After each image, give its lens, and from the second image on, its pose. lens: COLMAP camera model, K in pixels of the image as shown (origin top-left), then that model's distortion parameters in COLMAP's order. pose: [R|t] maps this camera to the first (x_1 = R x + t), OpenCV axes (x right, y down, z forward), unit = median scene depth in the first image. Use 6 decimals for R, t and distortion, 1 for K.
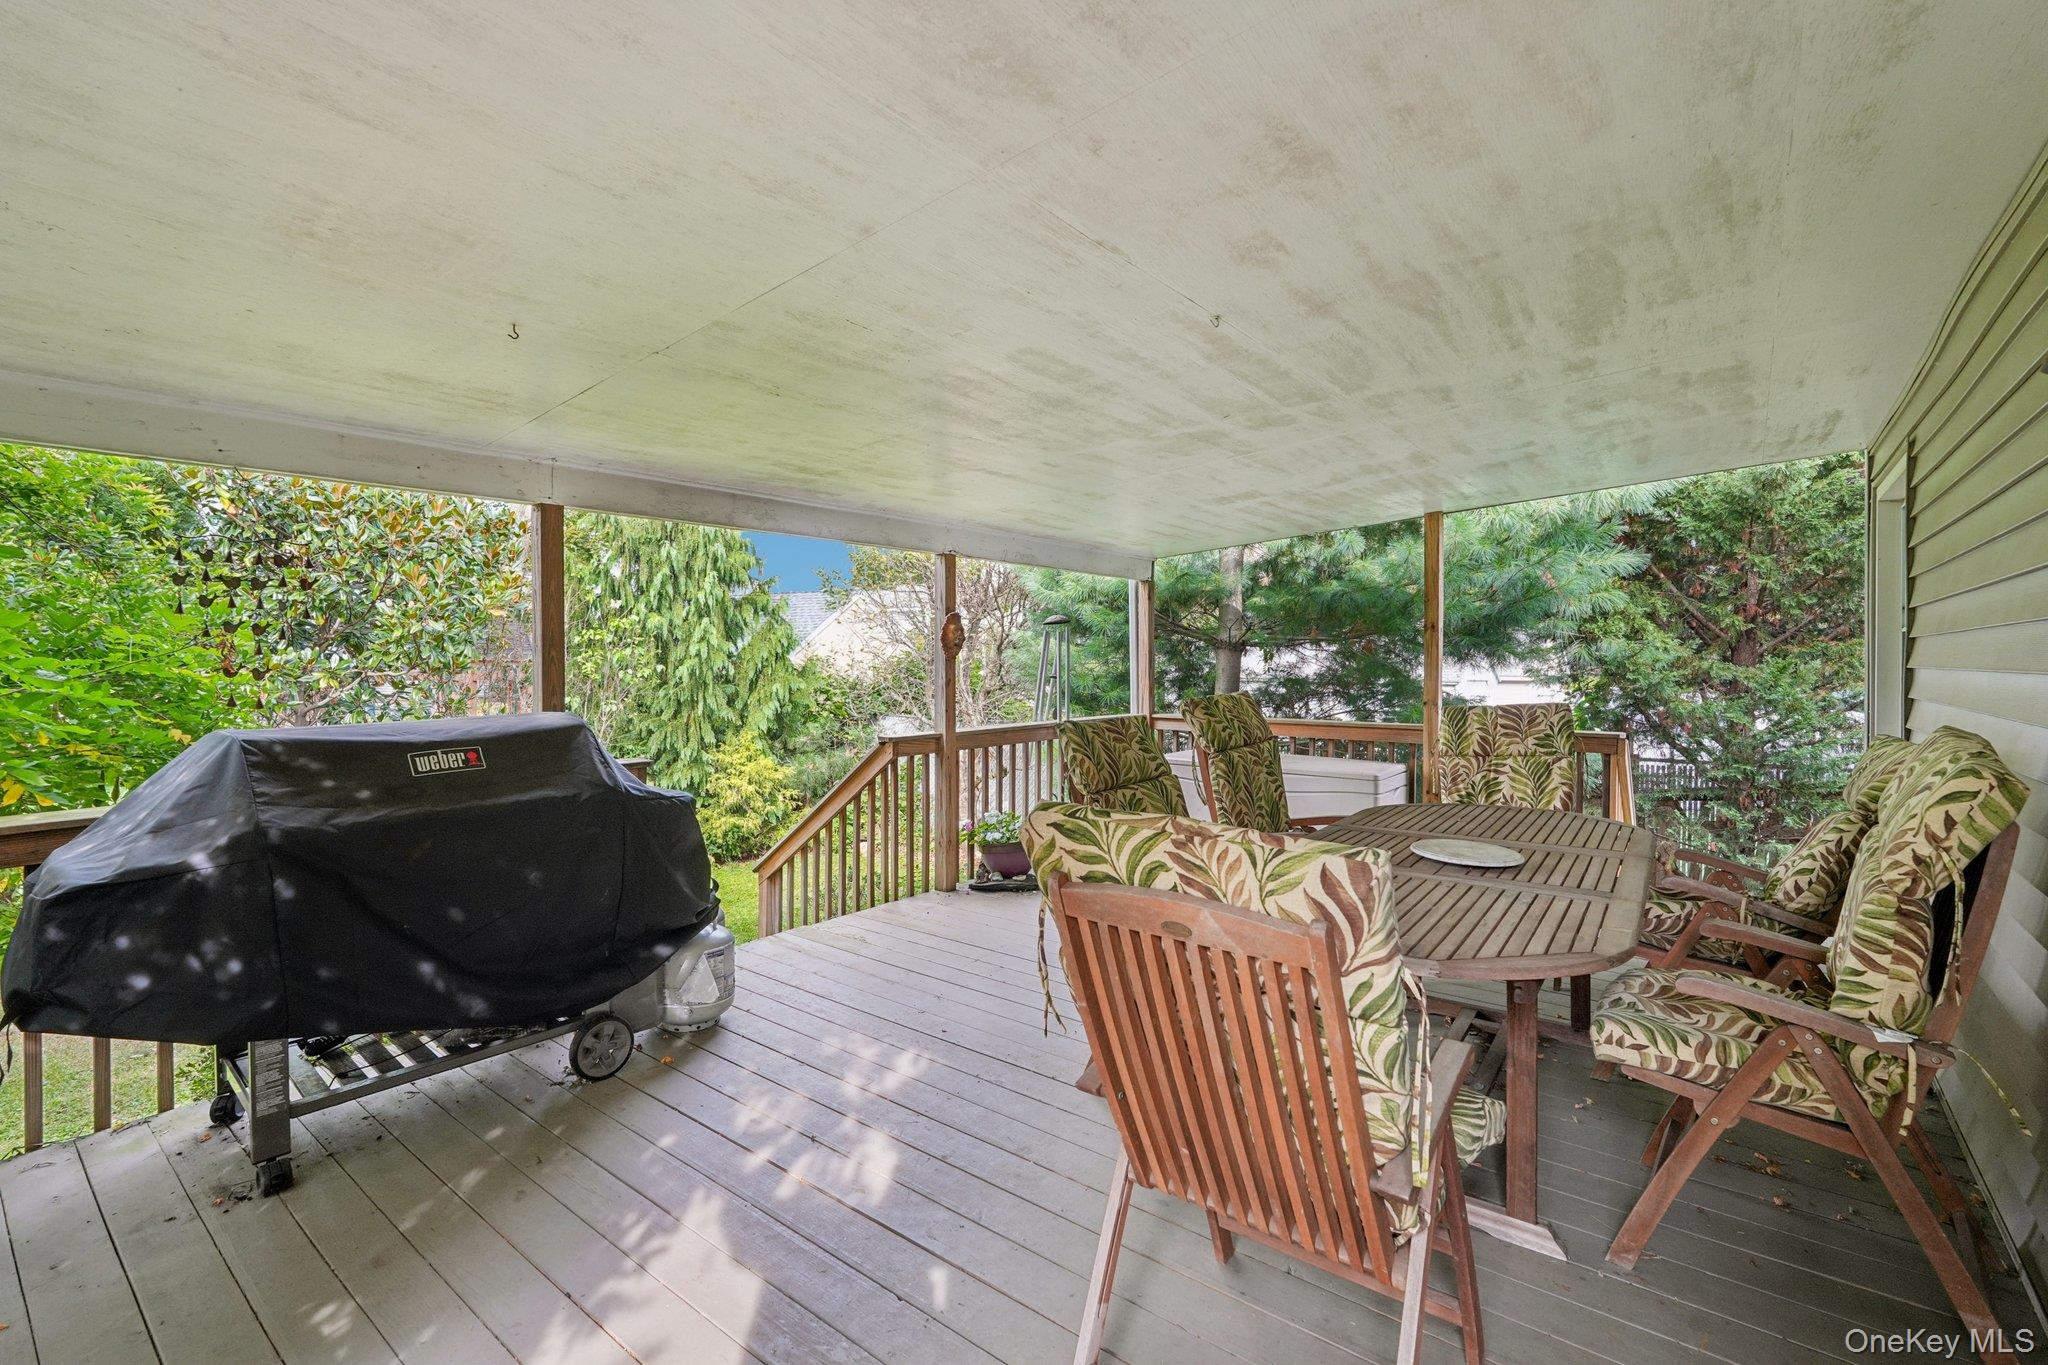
lens RADIAL K [[910.8, 0, 1025.7], [0, 910.8, 670.3], [0, 0, 1]] dist [-0.012143, 0.008084]
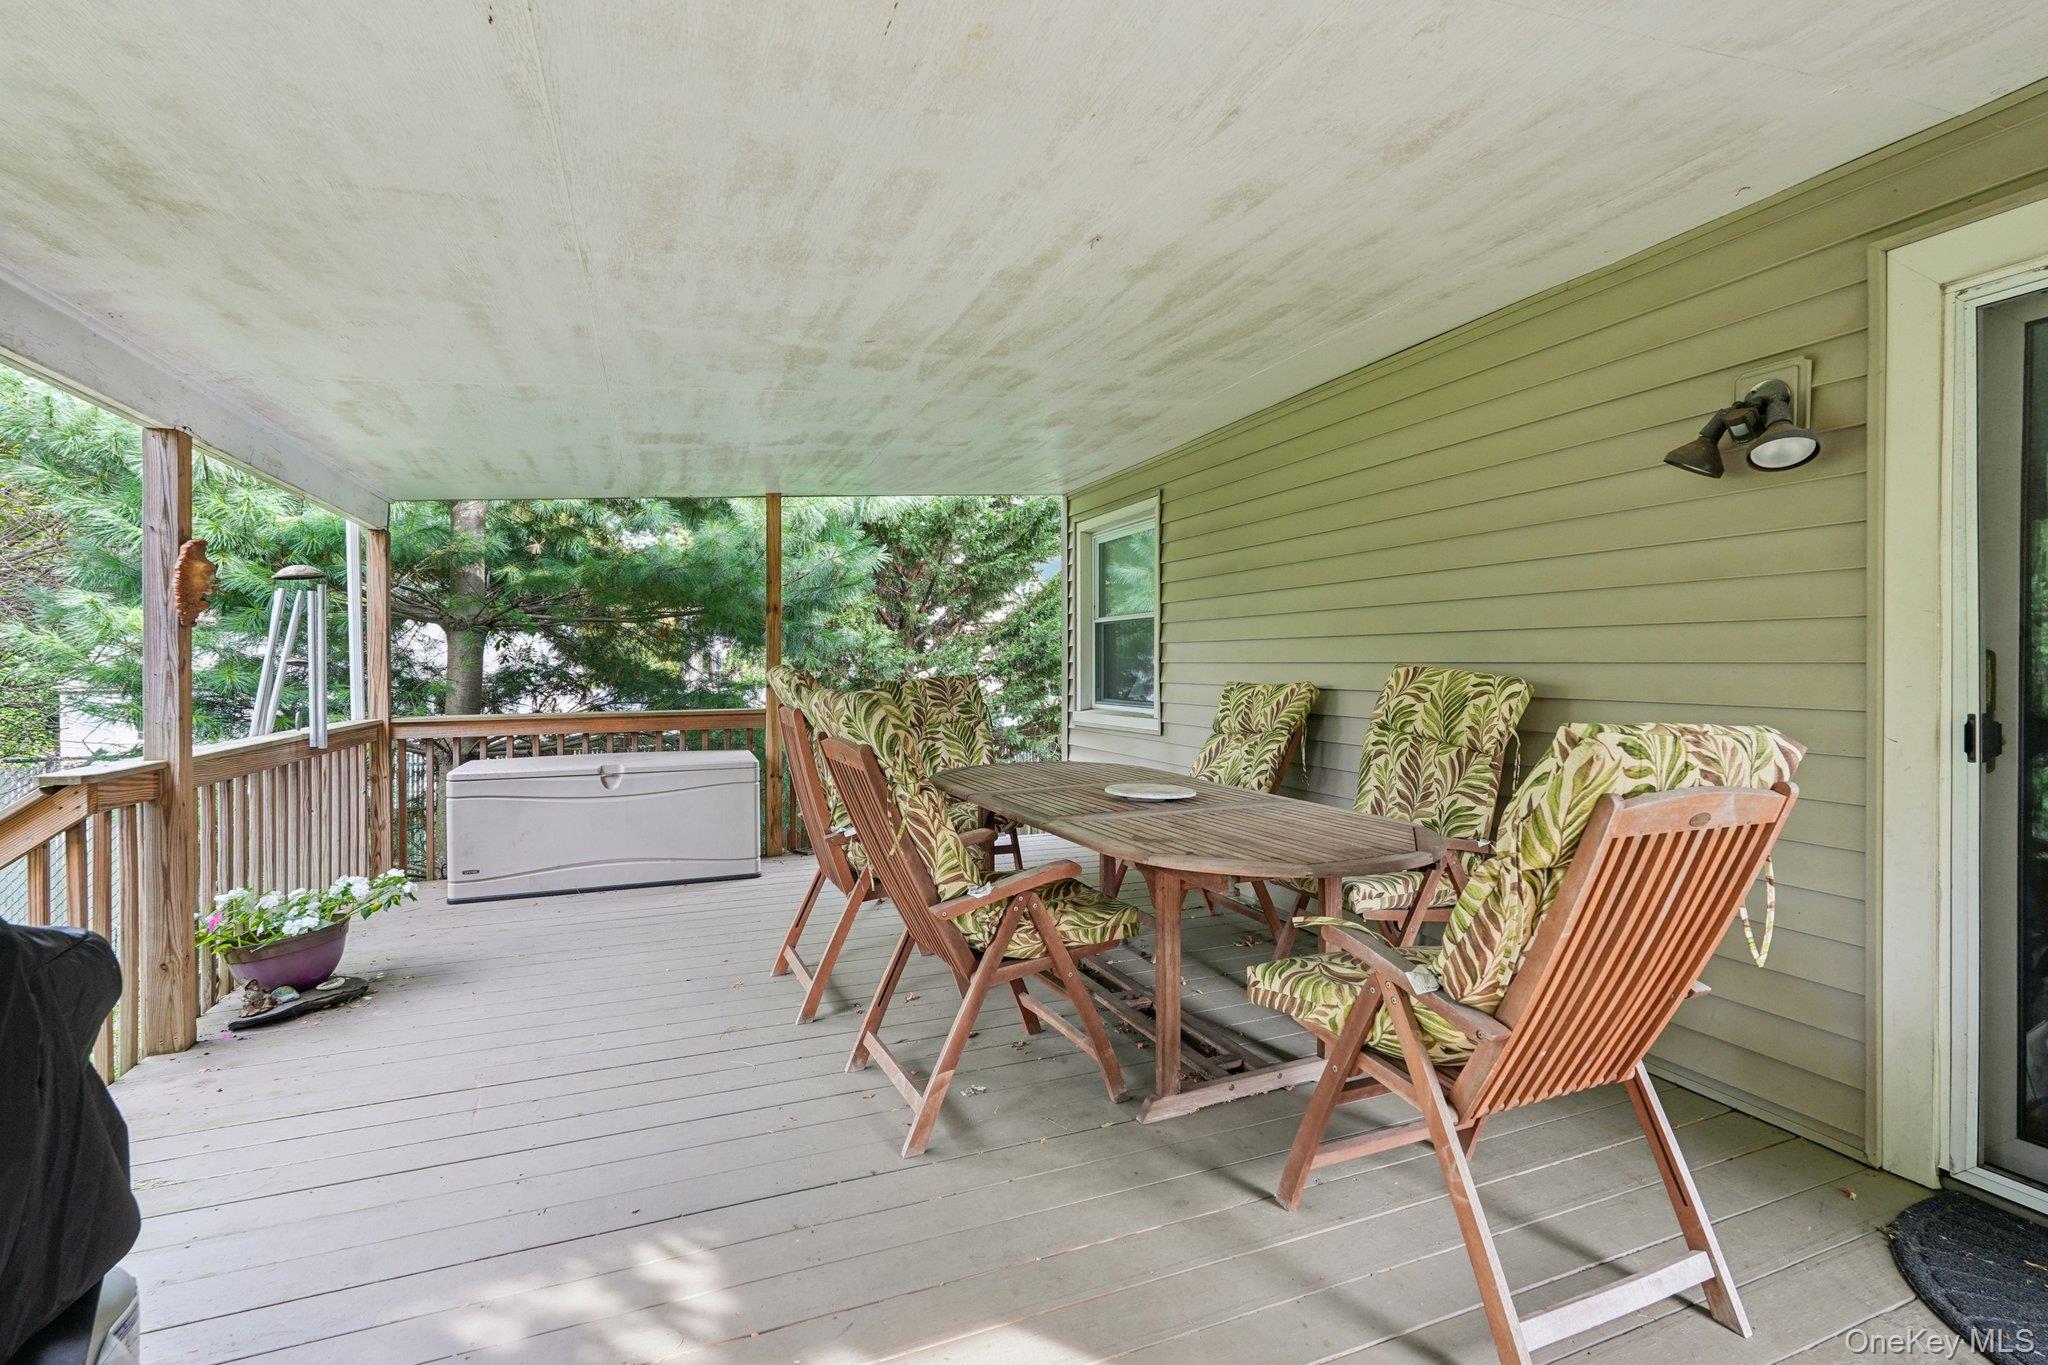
lens RADIAL K [[910.8, 0, 1029.0], [0, 910.8, 672.1], [0, 0, 1]] dist [-0.012143, 0.008084]
pose [[0.502943, -0.014197, 0.864203, -0.529758], [0.015989, 0.999847, 0.007121, 0.036733], [-0.864172, 0.010237, 0.503093, 0.506833]]
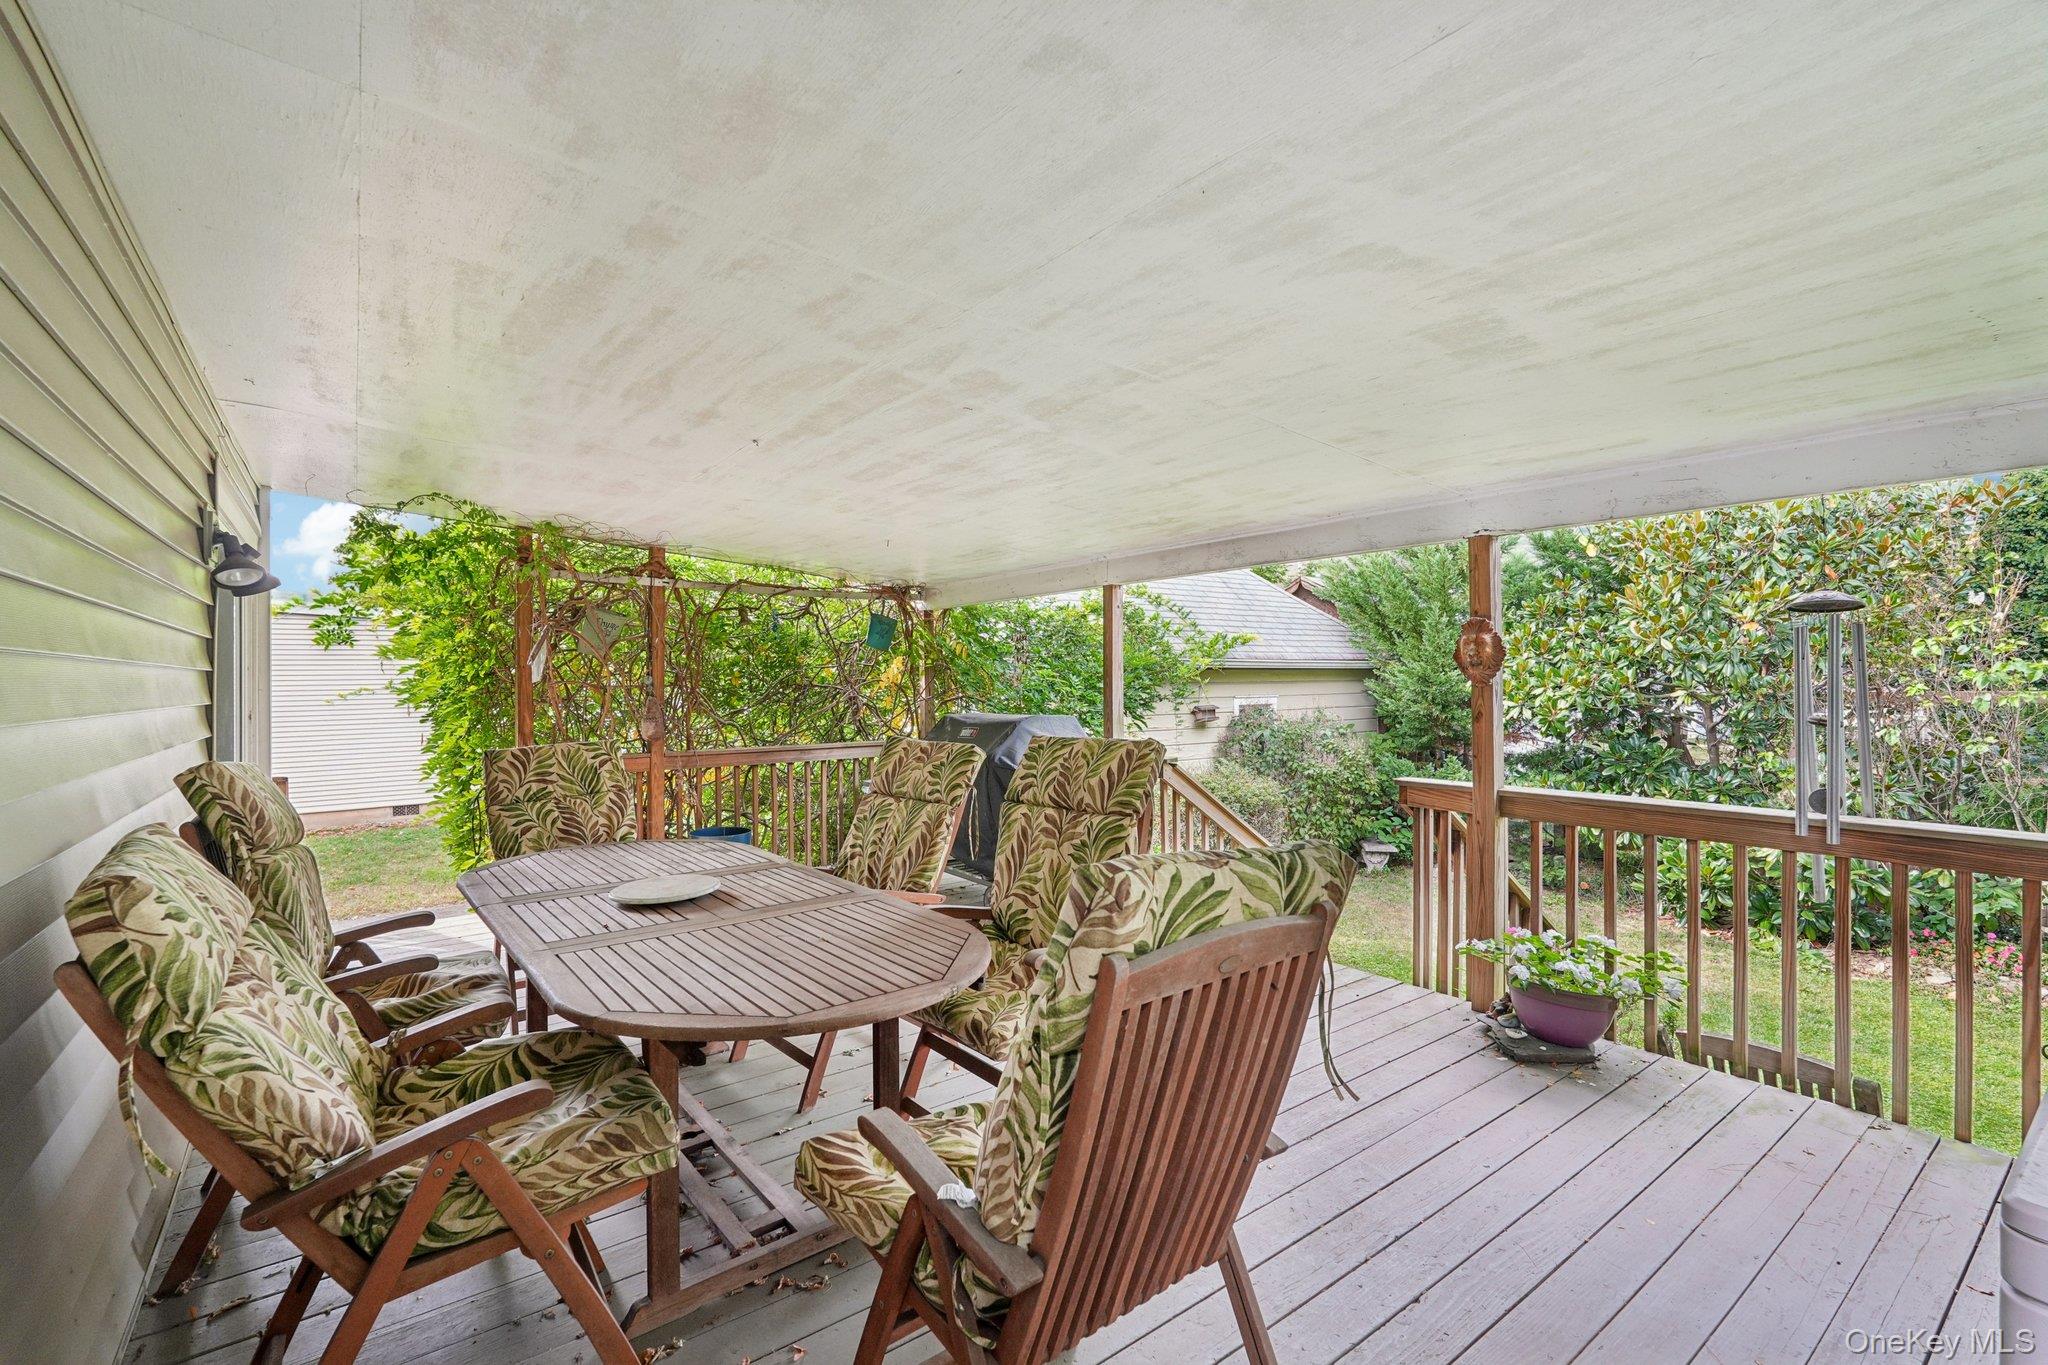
lens RADIAL K [[910.8, 0, 1035.1], [0, 910.8, 679.9], [0, 0, 1]] dist [-0.012143, 0.008084]
pose [[-0.256638, 0.000058, -0.966508, 1.215281], [-0.008708, 0.999959, 0.002373, -0.026010], [0.966468, 0.009025, -0.256627, 1.495884]]
